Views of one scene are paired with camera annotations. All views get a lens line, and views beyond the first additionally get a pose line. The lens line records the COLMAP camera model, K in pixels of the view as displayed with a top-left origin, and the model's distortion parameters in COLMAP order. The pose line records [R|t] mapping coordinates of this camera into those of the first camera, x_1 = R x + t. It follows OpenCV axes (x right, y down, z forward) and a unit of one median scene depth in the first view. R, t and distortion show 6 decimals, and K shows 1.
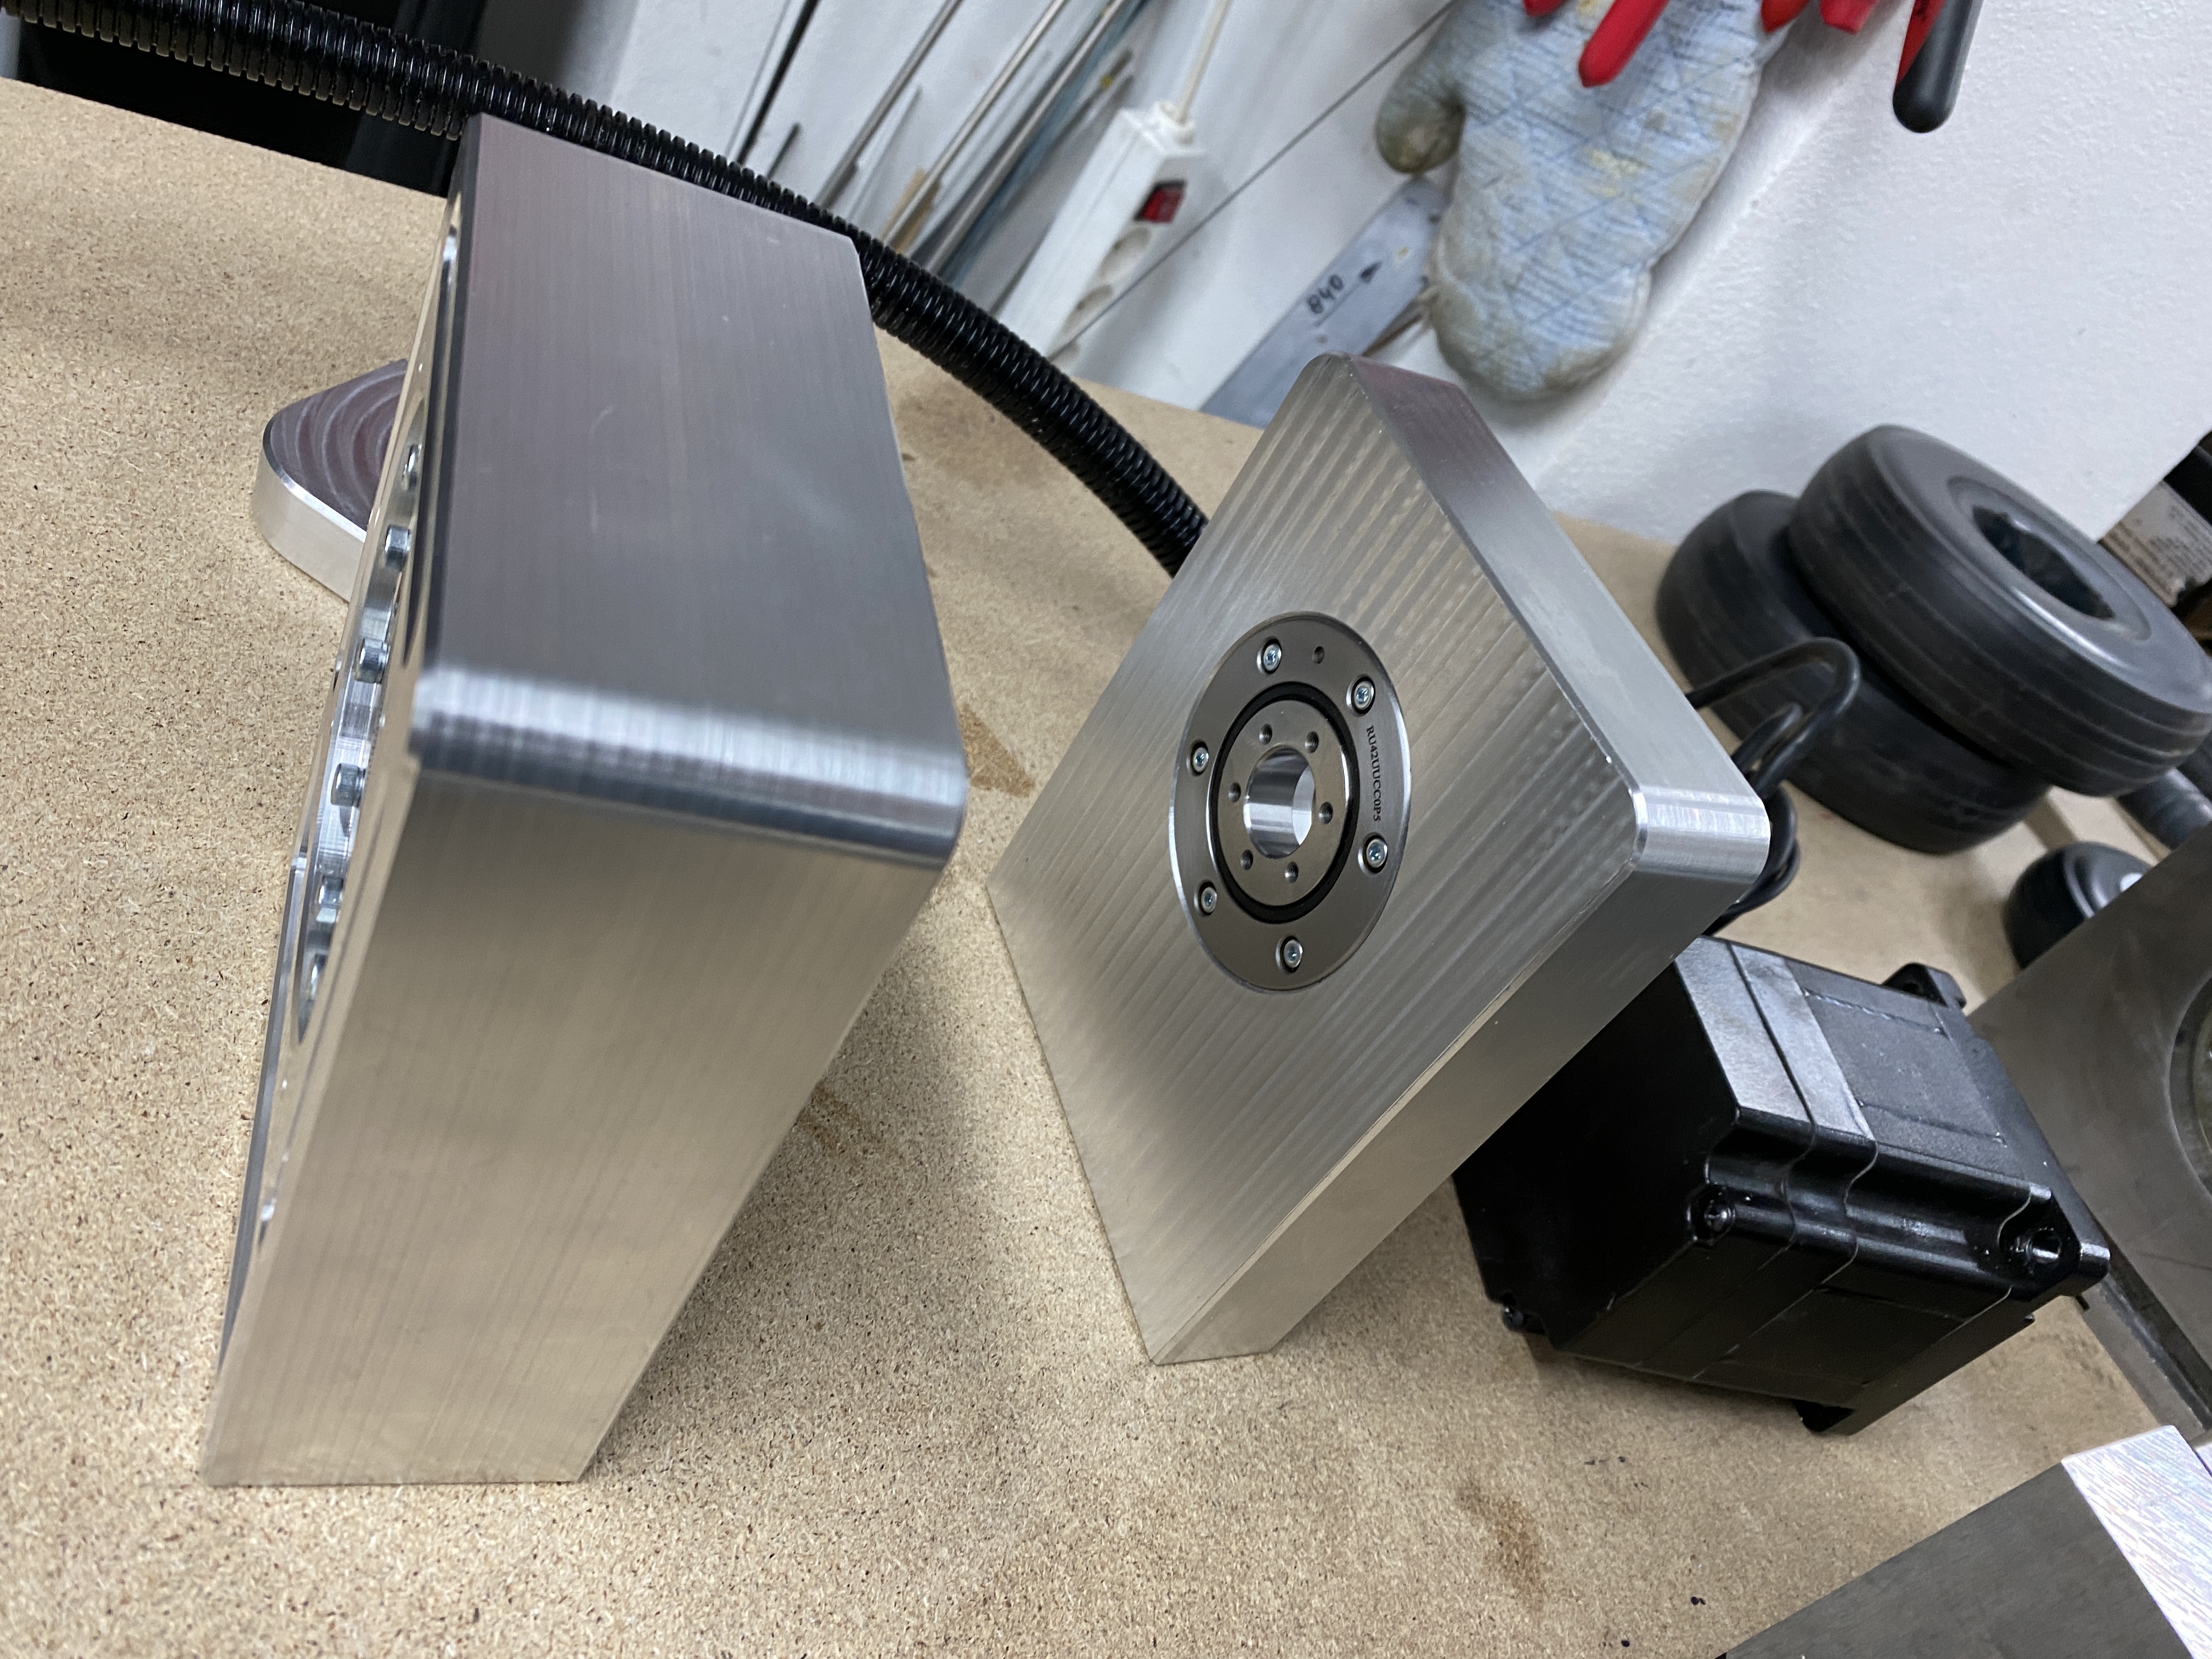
lens RADIAL K [[1735.4, 0, 1121.5], [0, 1735.4, 831.8], [0, 0, 1]] dist [0.000950, -0.003083]
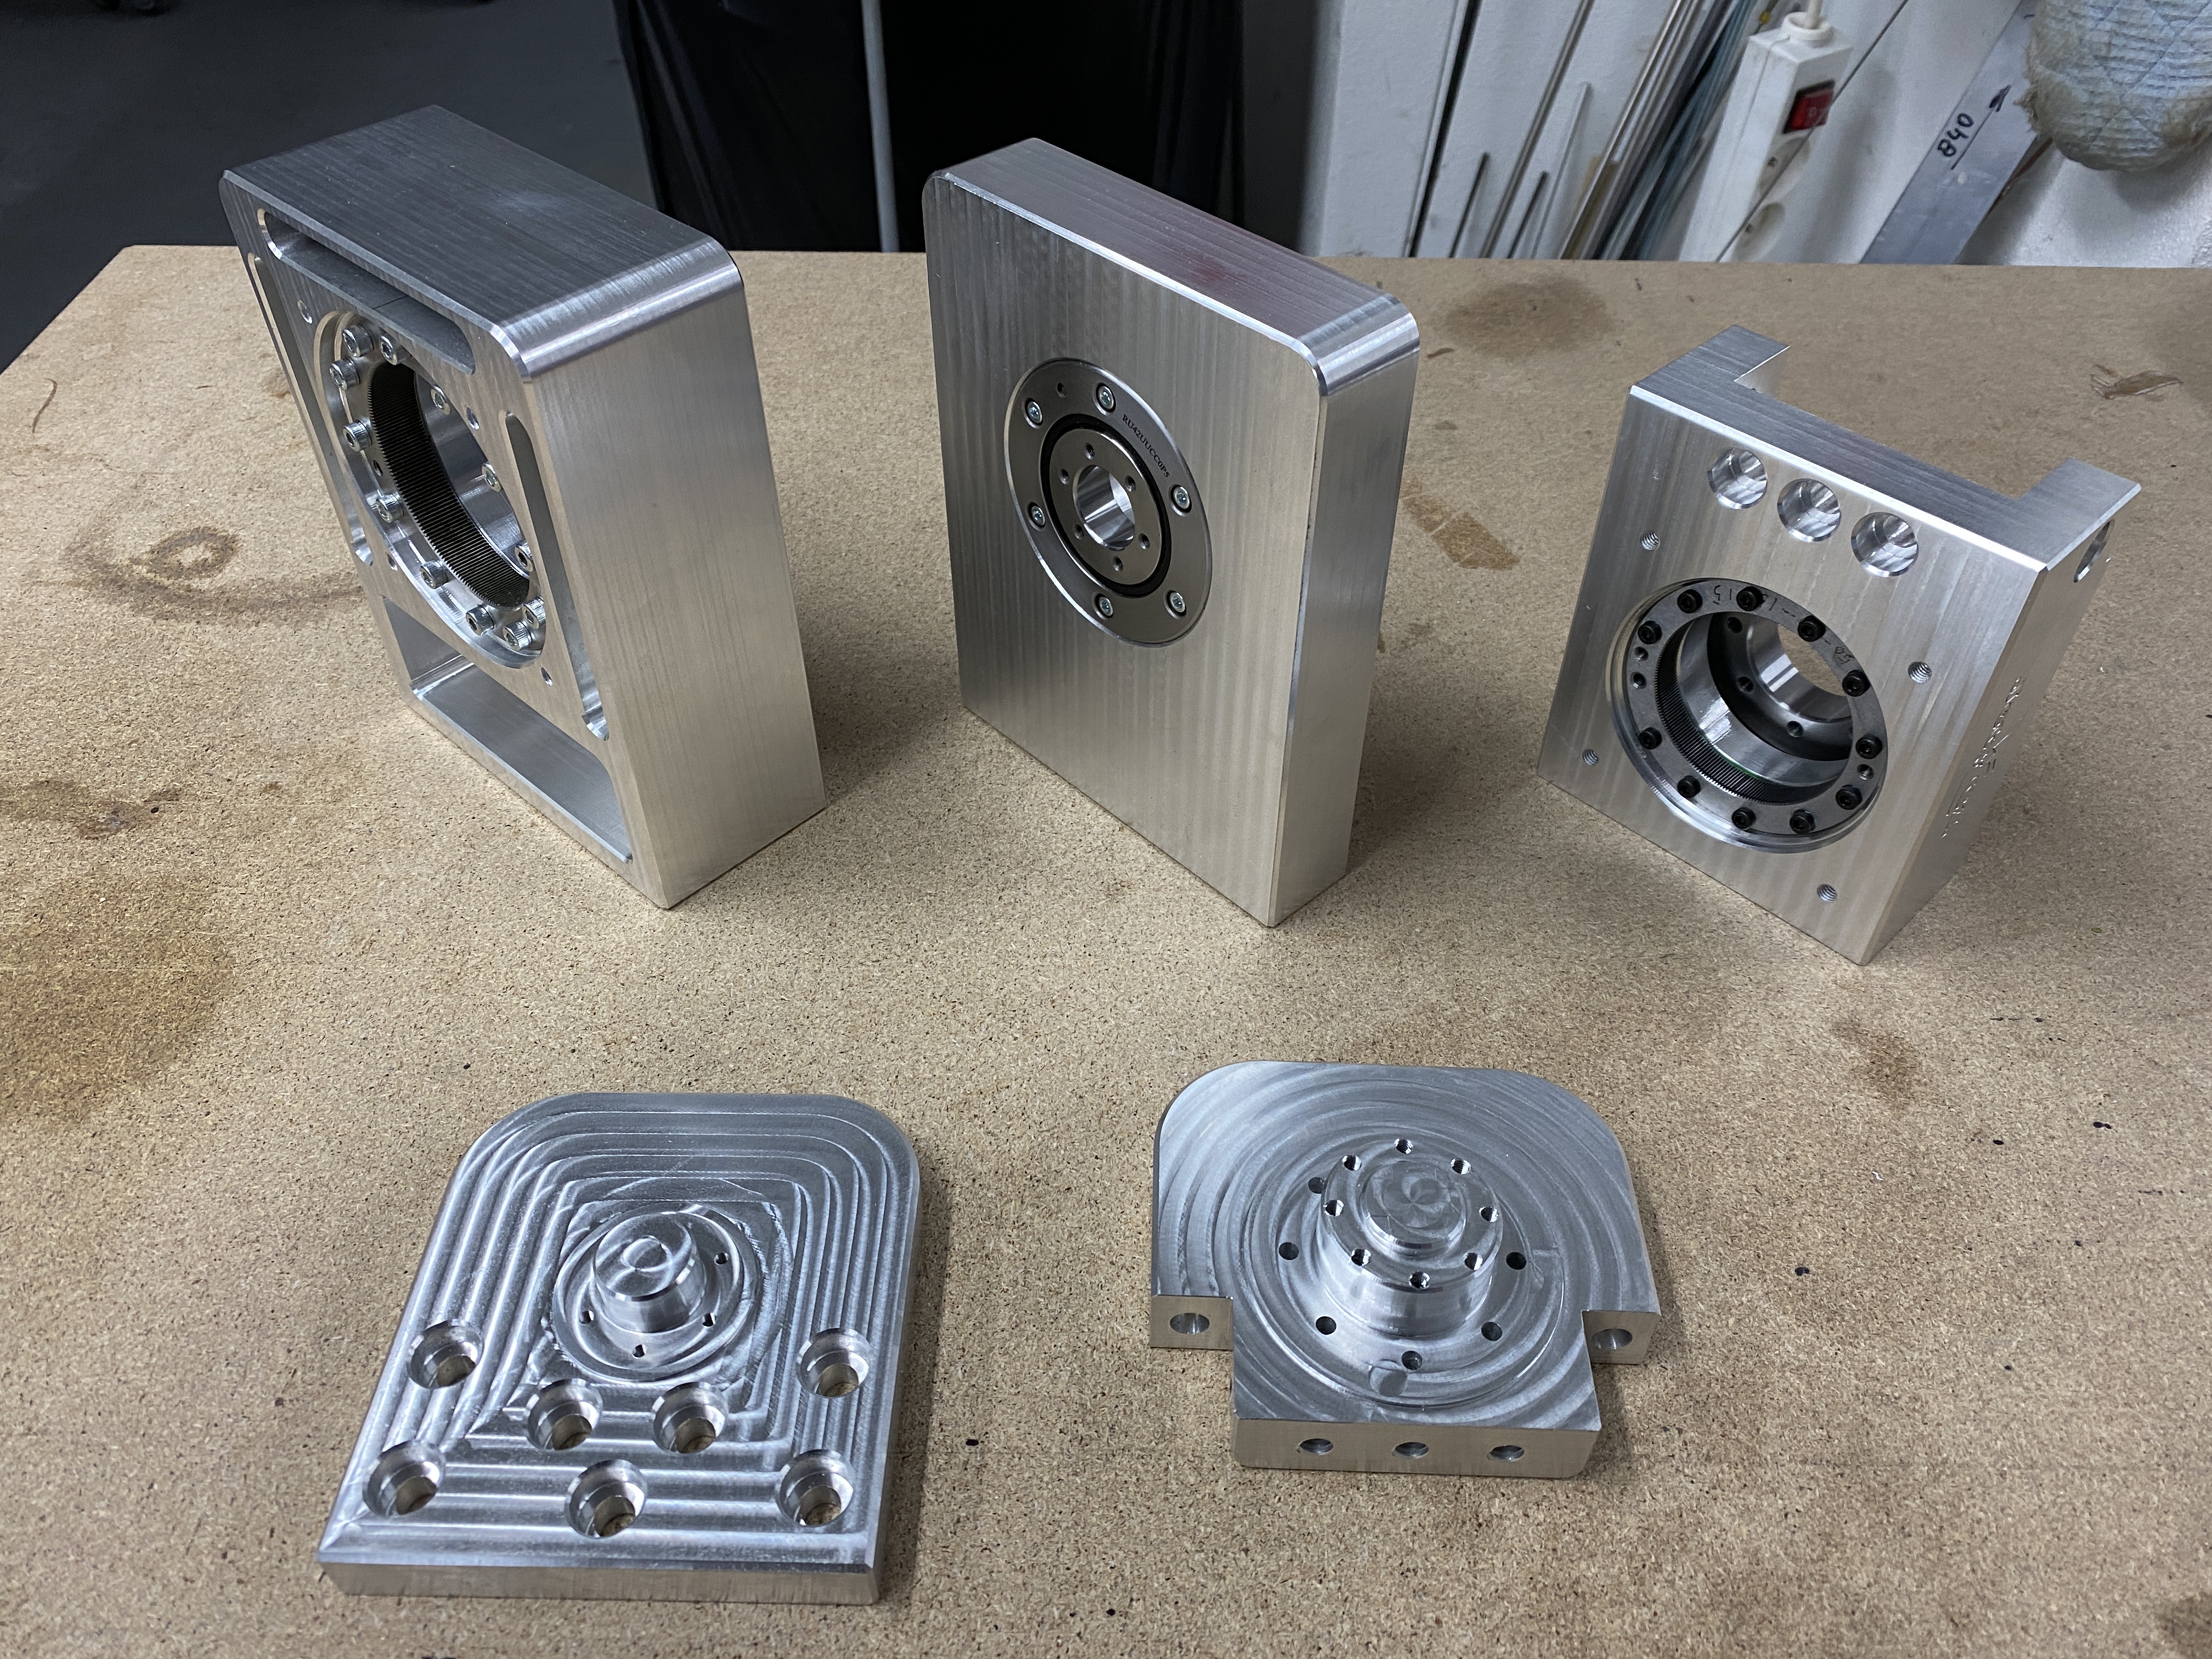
lens RADIAL K [[1735.4, 0, 1092.9], [0, 1735.4, 835.5], [0, 0, 1]] dist [0.000950, -0.003083]
pose [[0.844345, -0.118514, -0.522529, 0.403915], [0.089758, 0.992736, -0.080122, 0.306029], [0.528228, 0.020749, 0.848849, -0.268003]]
